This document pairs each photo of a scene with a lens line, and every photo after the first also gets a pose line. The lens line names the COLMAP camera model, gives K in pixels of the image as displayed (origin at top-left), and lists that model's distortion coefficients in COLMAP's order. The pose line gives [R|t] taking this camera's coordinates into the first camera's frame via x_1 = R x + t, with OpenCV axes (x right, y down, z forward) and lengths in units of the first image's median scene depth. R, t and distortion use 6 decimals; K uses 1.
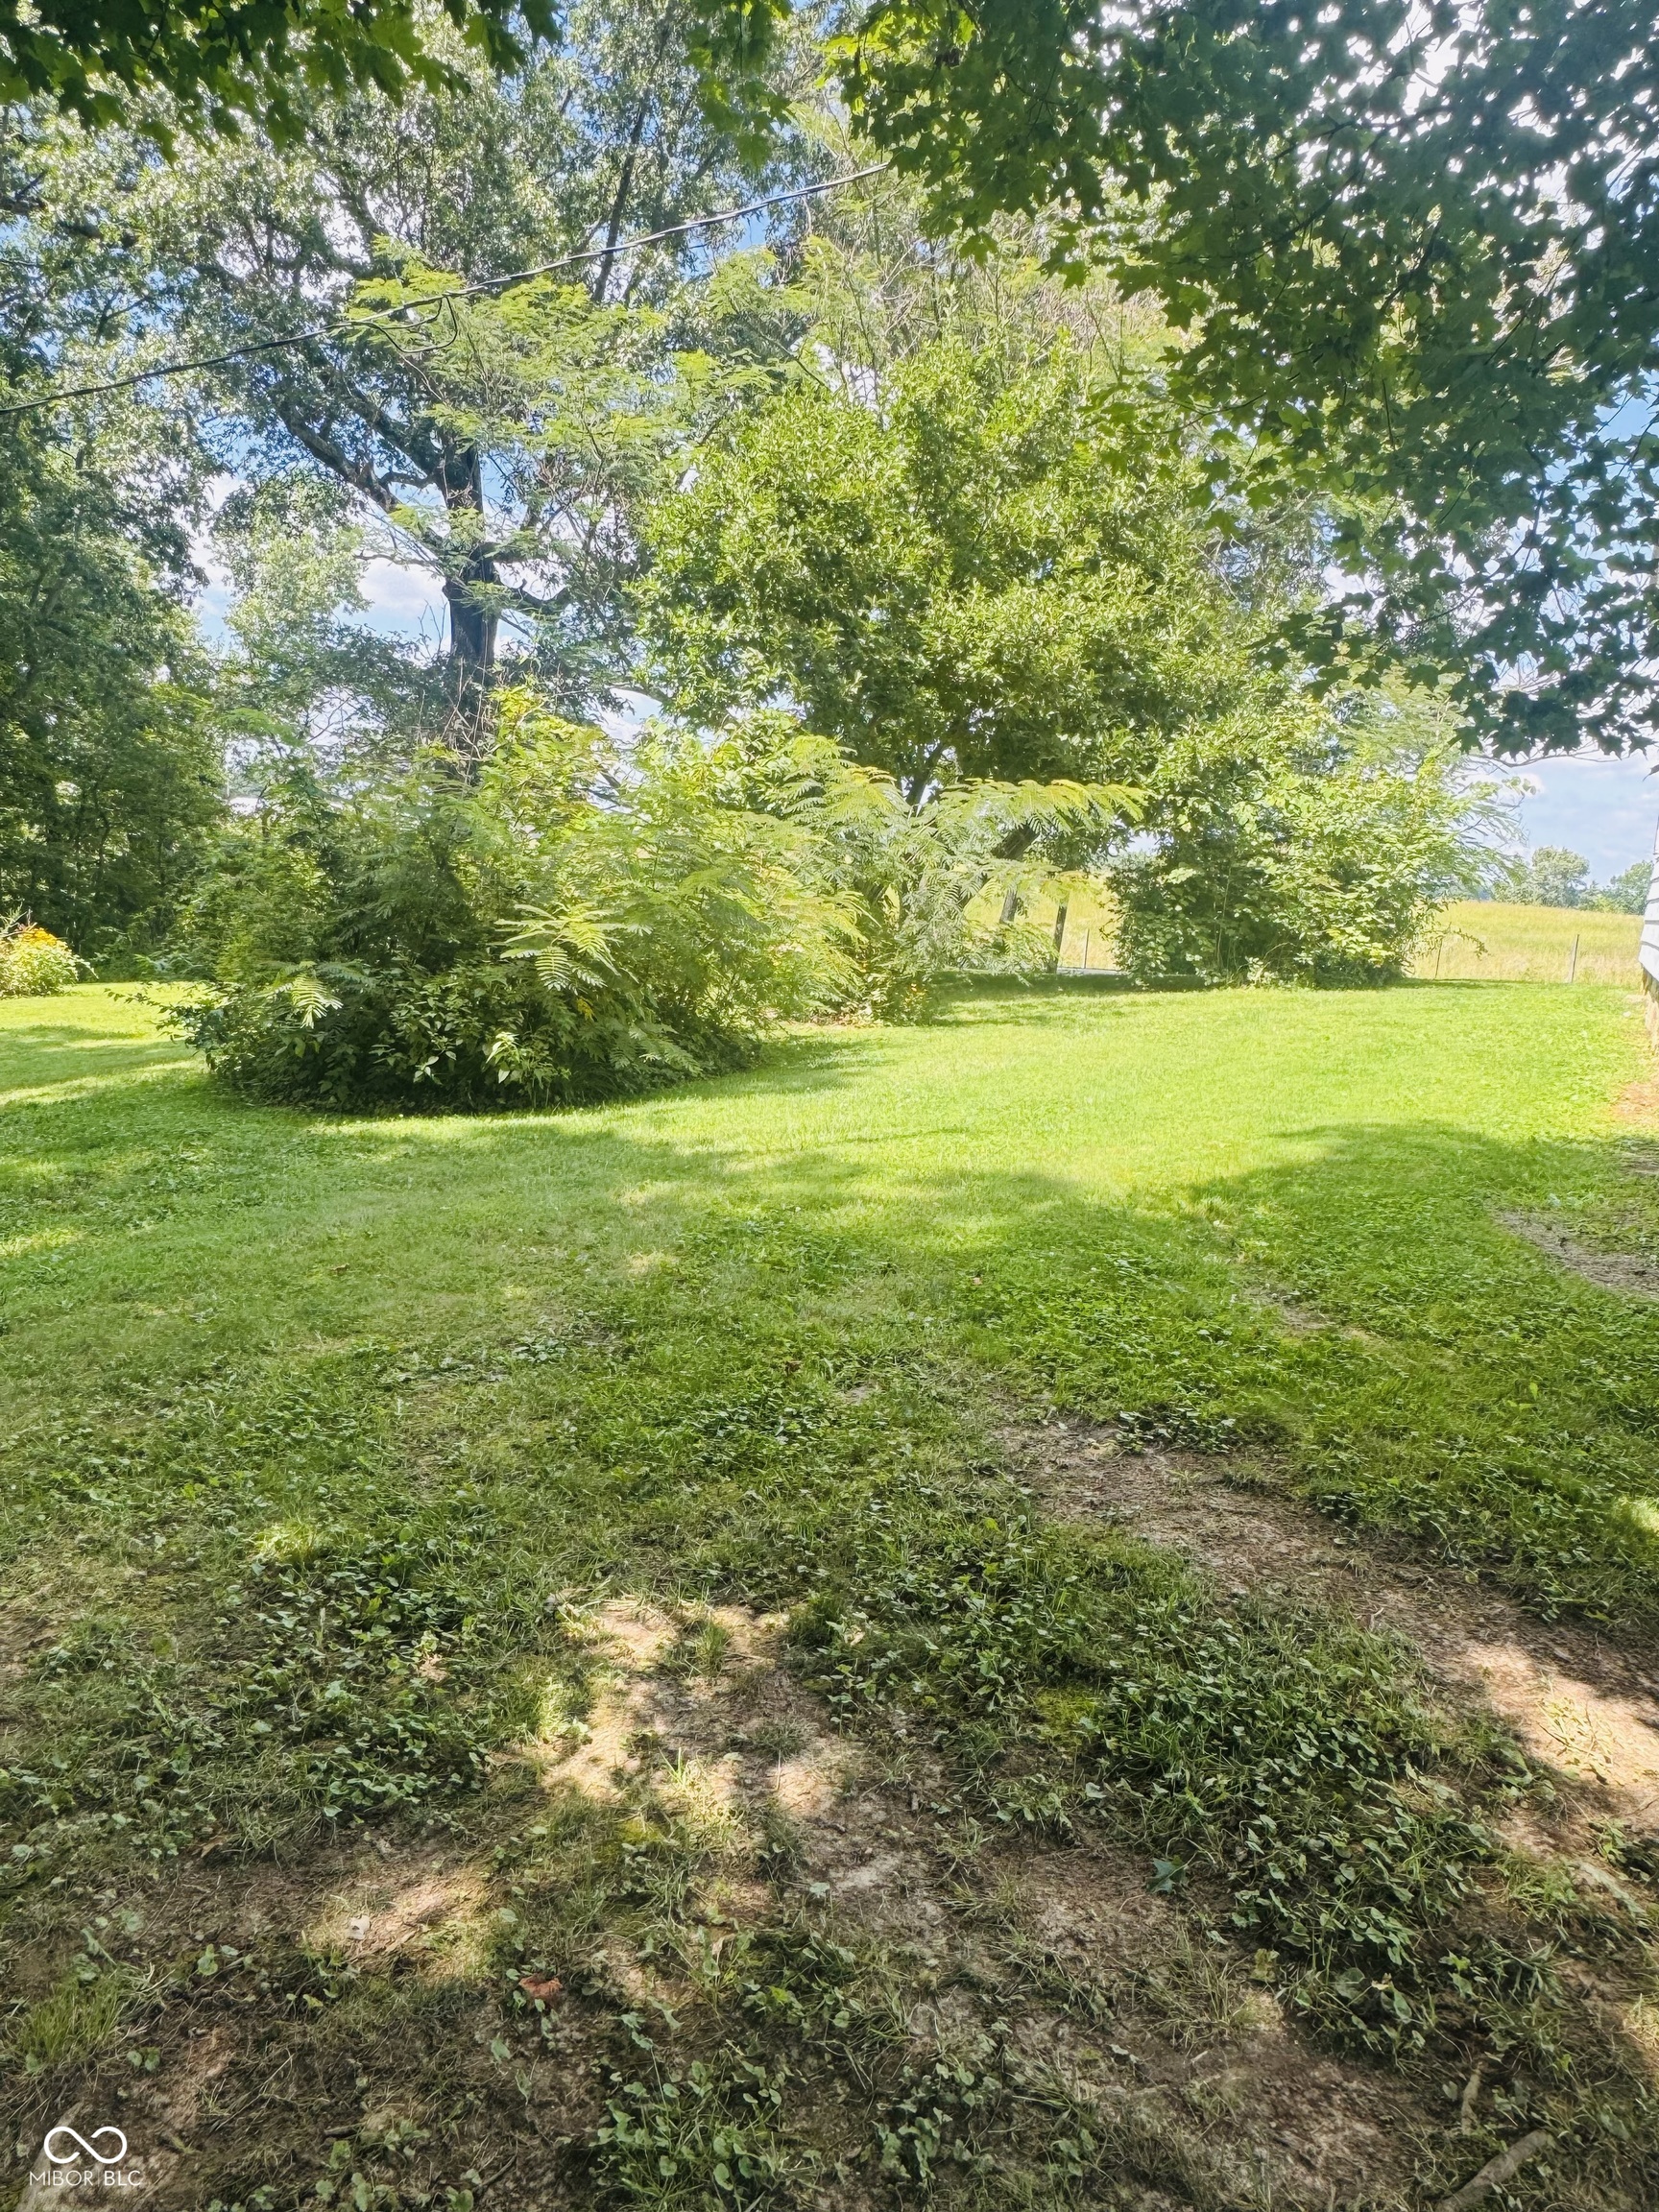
lens RADIAL K [[1489.7, 0, 829.6], [0, 1489.7, 1098.7], [0, 0, 1]] dist [-0.017913, -0.003404]
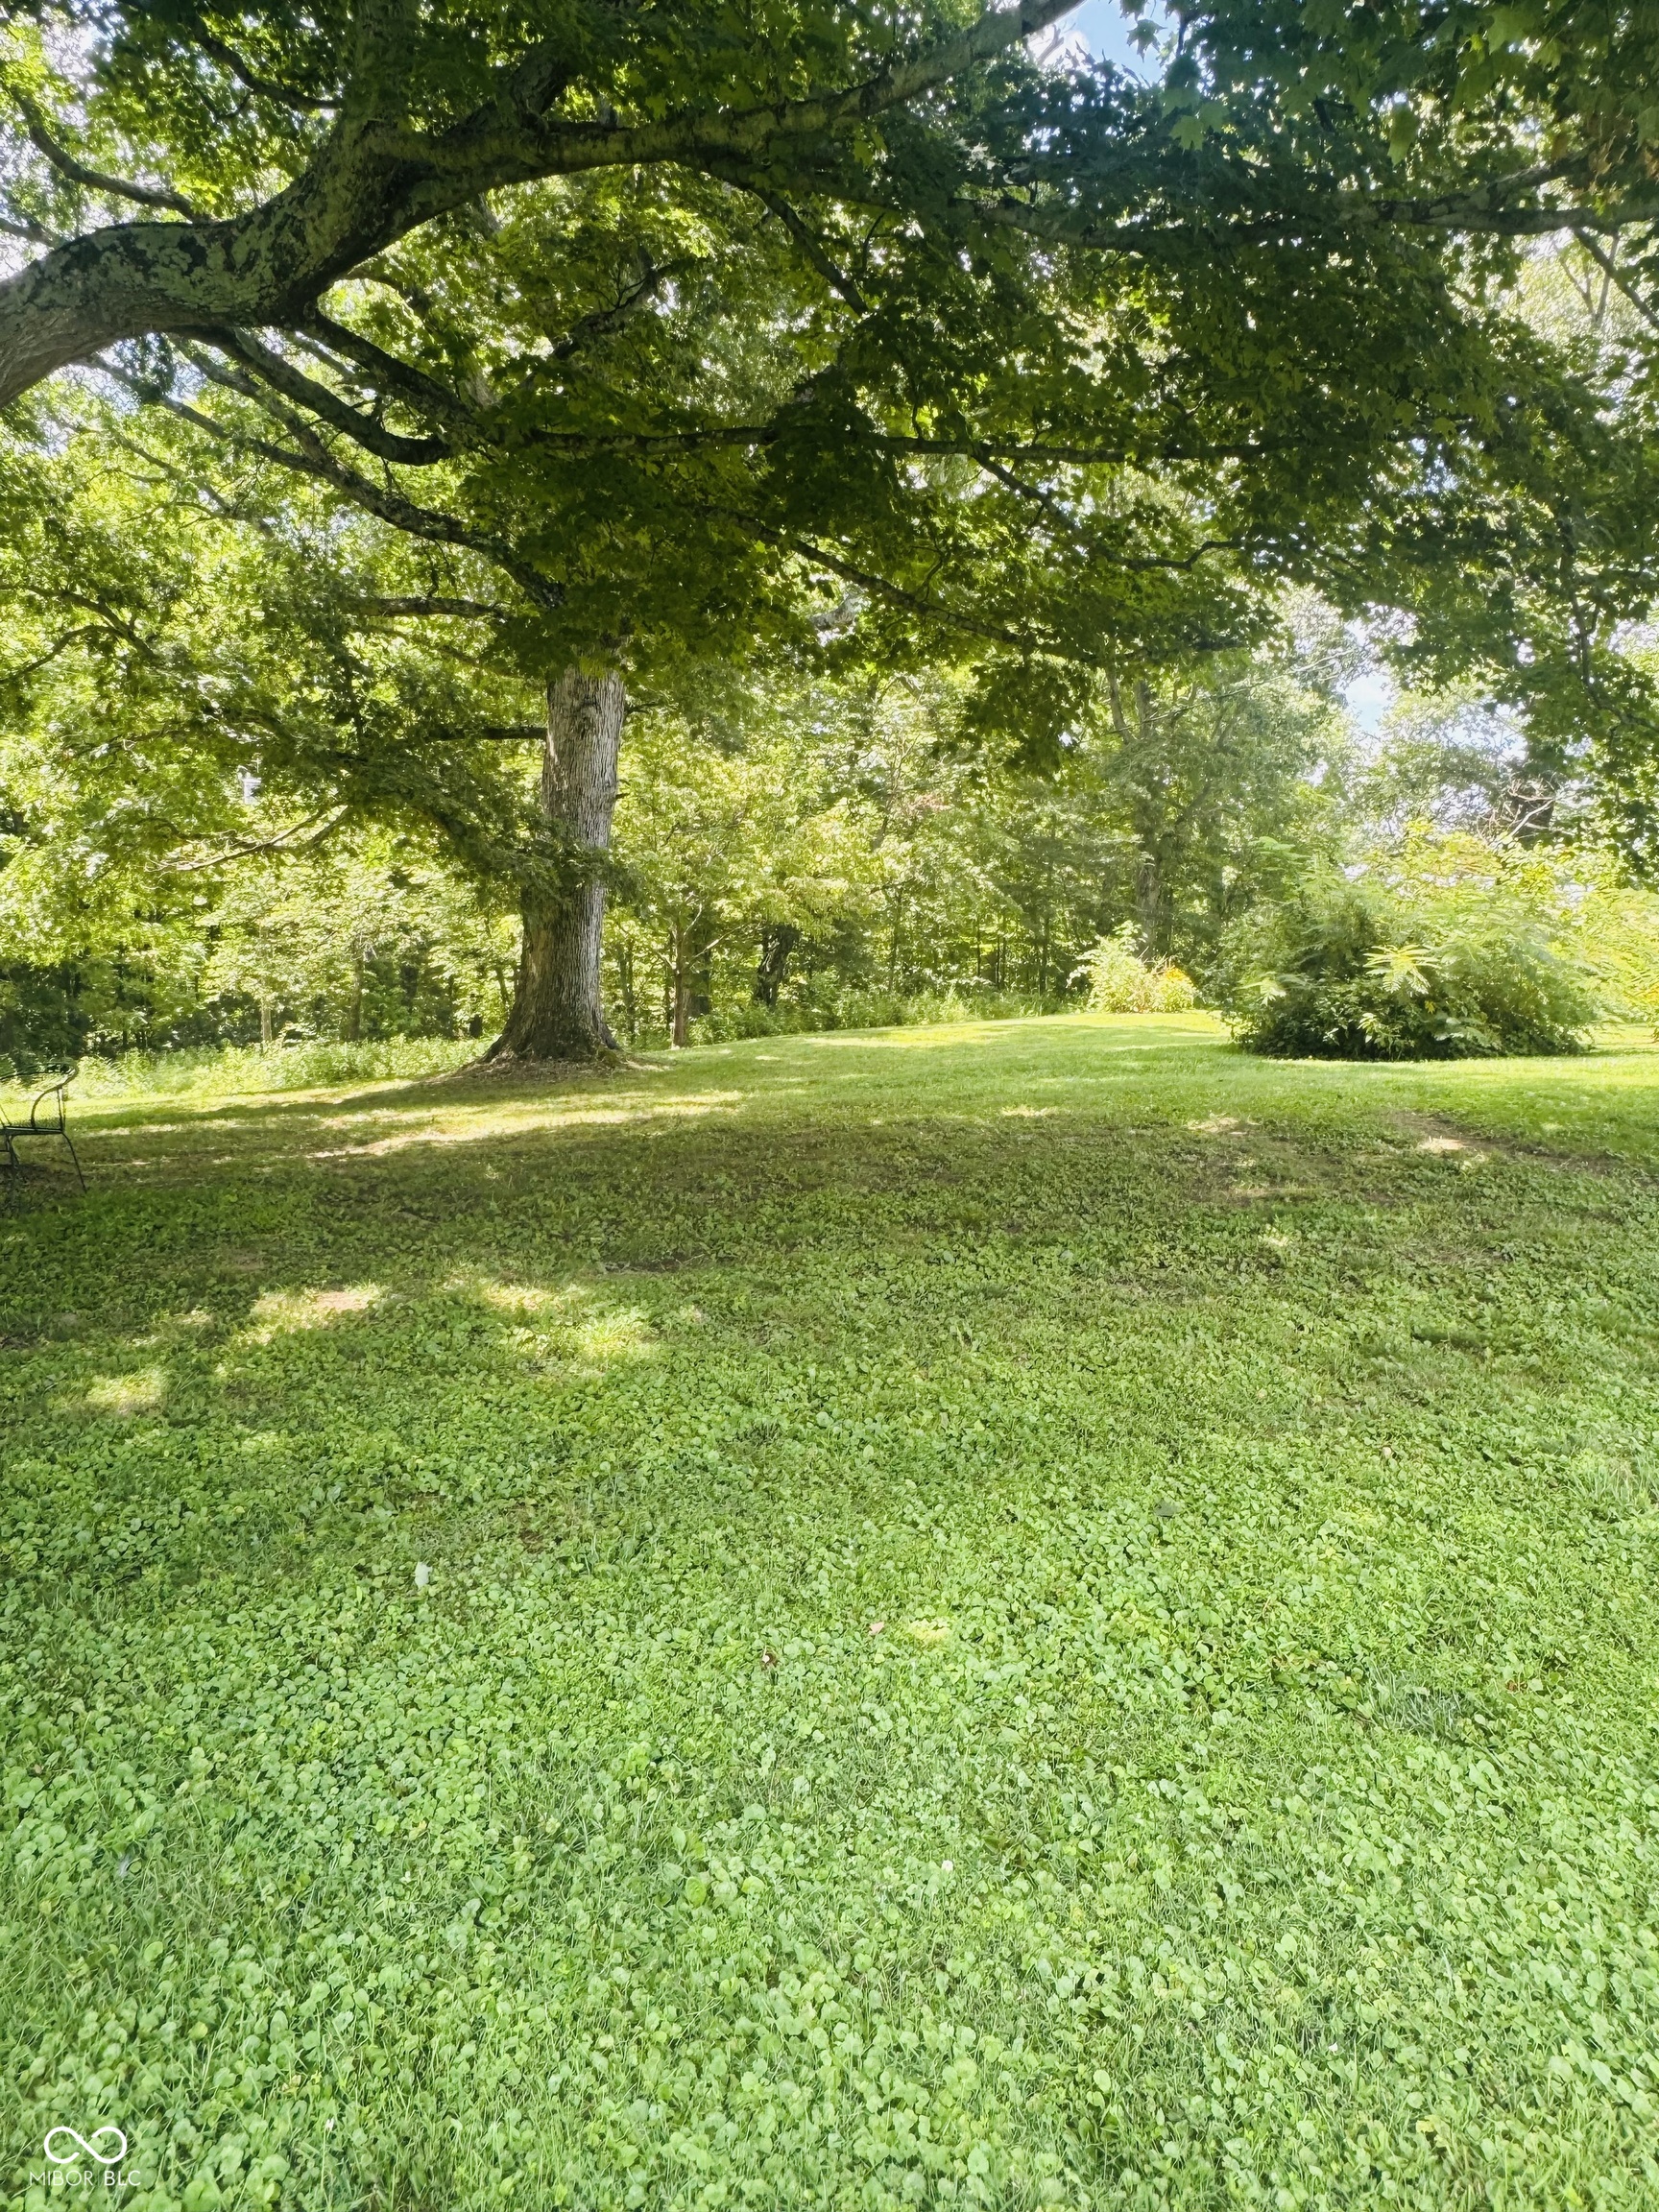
lens RADIAL K [[1489.7, 0, 829.5], [0, 1489.7, 1104.1], [0, 0, 1]] dist [-0.017913, -0.003404]
pose [[0.733309, 0.083859, -0.674704, 0.492411], [-0.112864, 0.993610, 0.000828, 0.127592], [0.670462, 0.075542, 0.738088, -0.710414]]
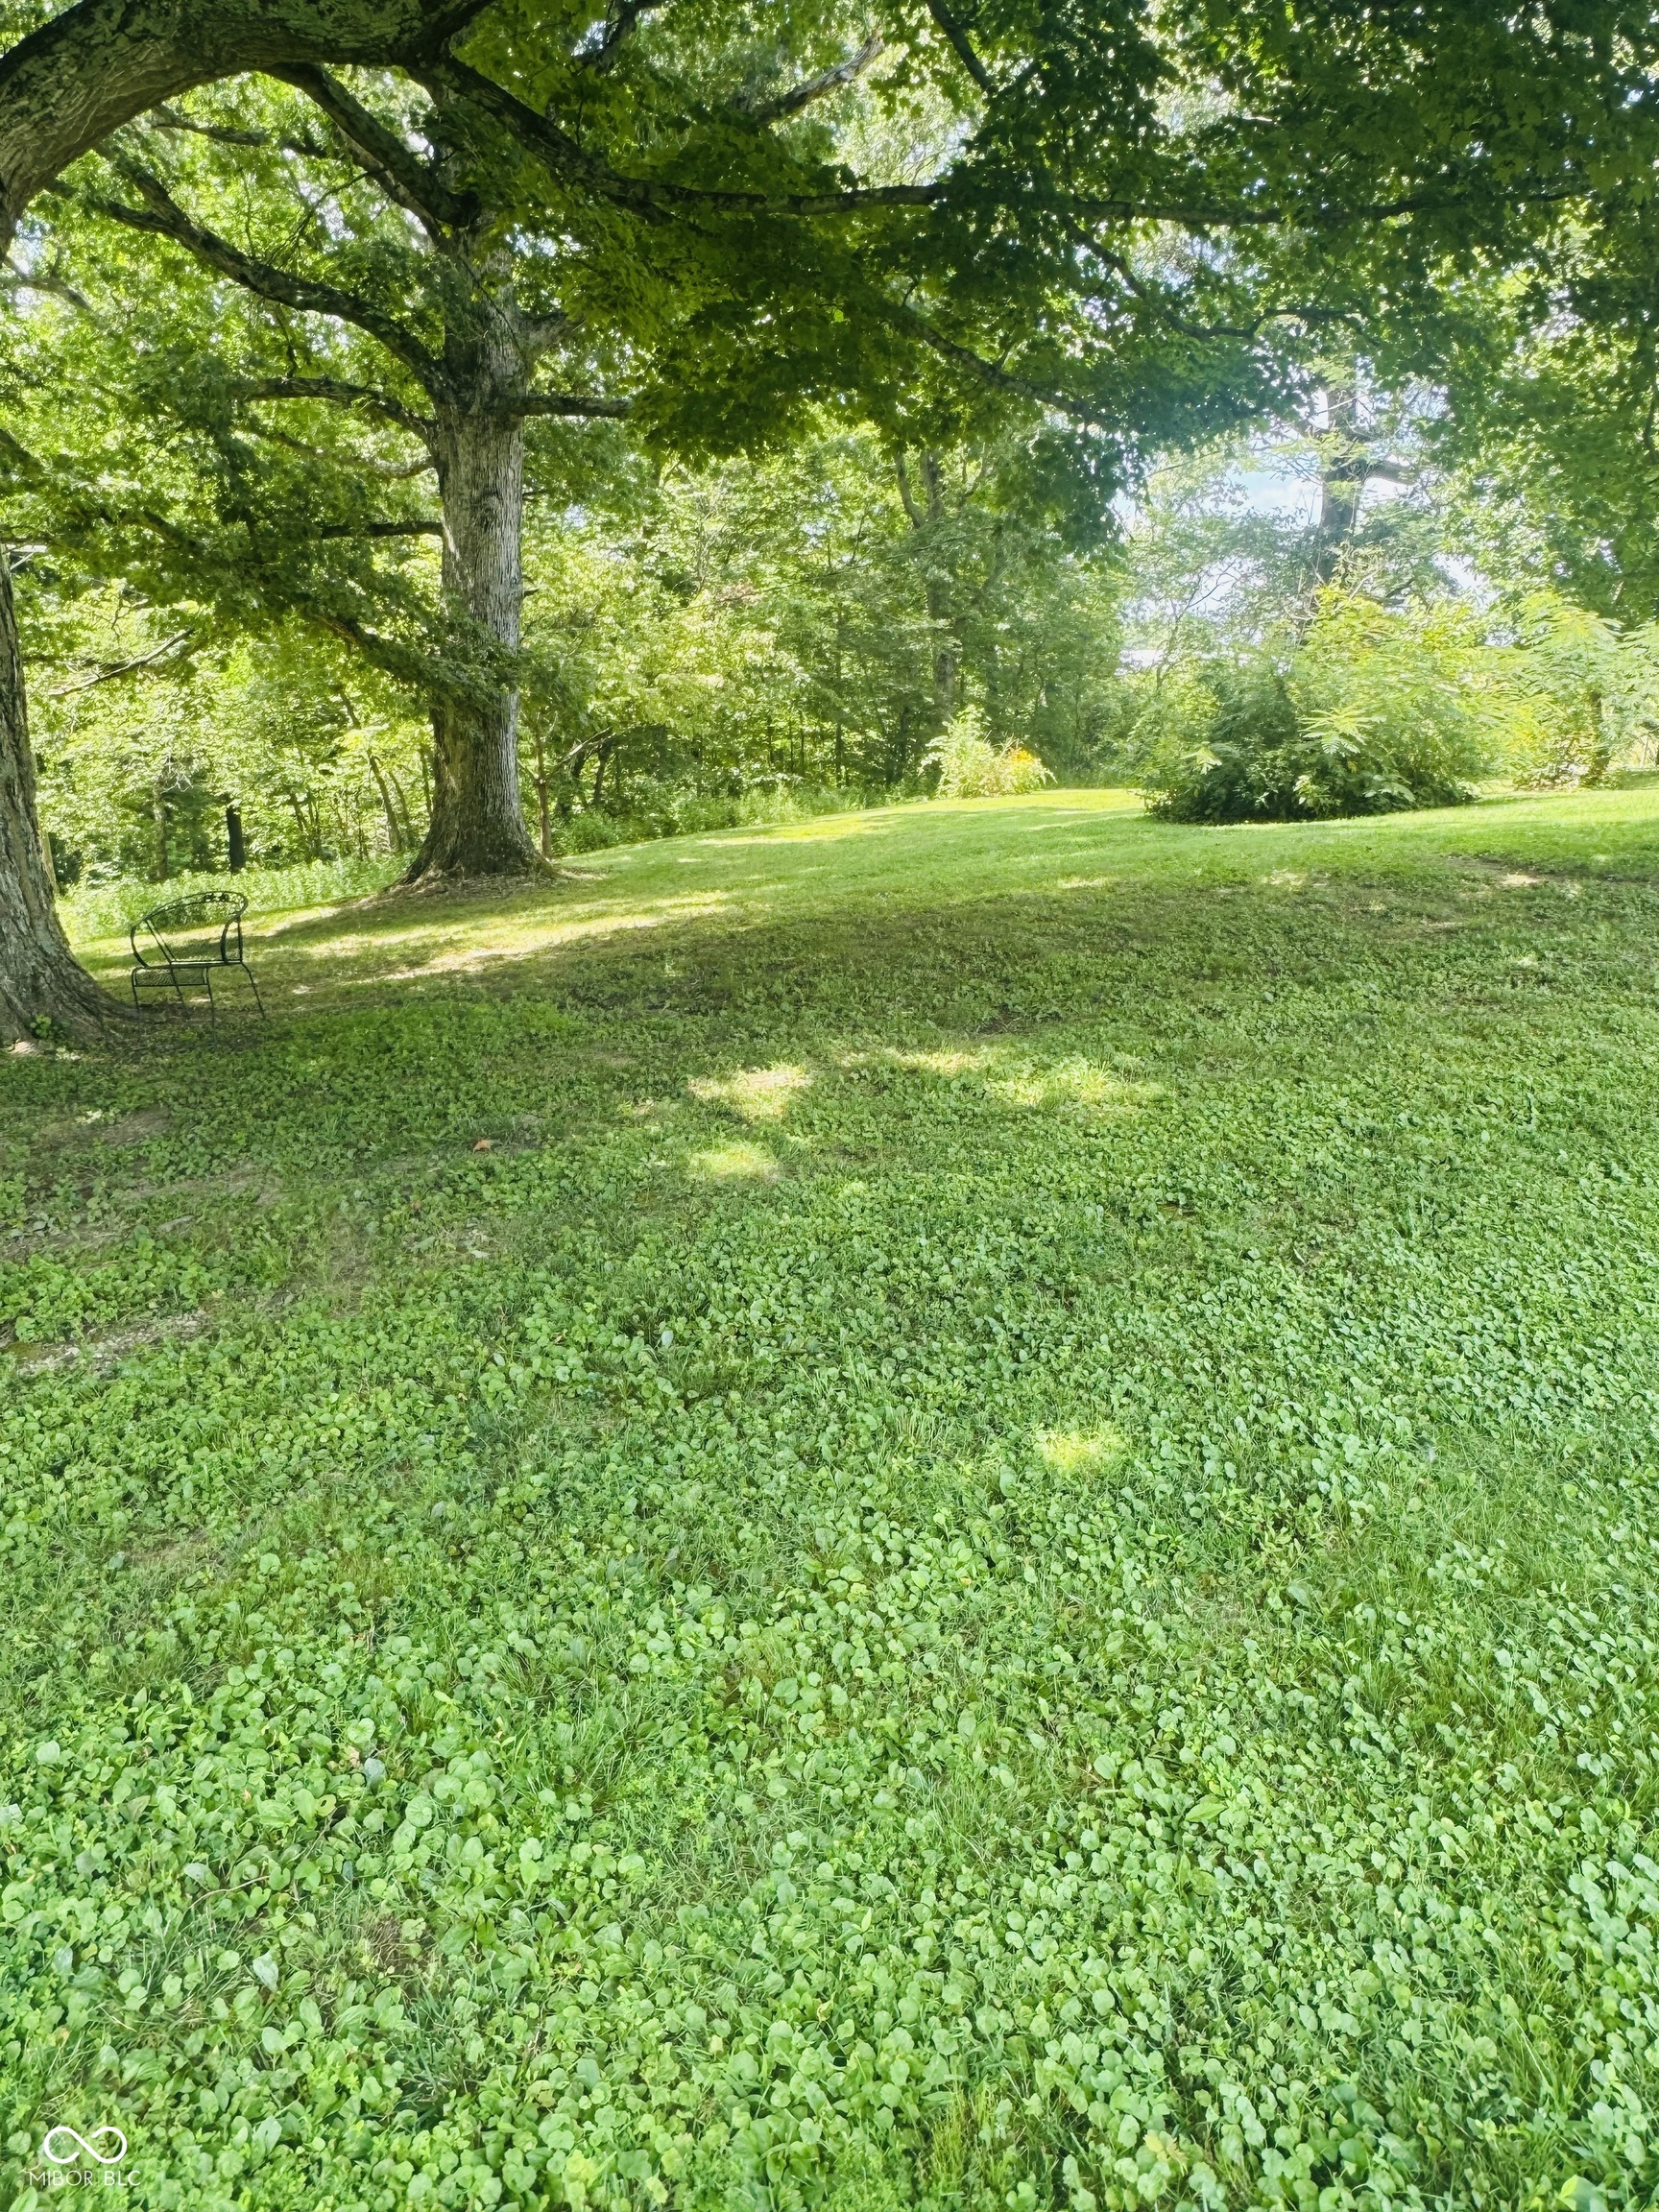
lens RADIAL K [[1489.7, 0, 830.3], [0, 1489.7, 1097.9], [0, 0, 1]] dist [-0.017913, -0.003404]
pose [[0.844848, 0.093585, -0.526758, 0.293821], [-0.040257, 0.992911, 0.111836, 0.166219], [0.533490, -0.073279, 0.842626, -0.909037]]
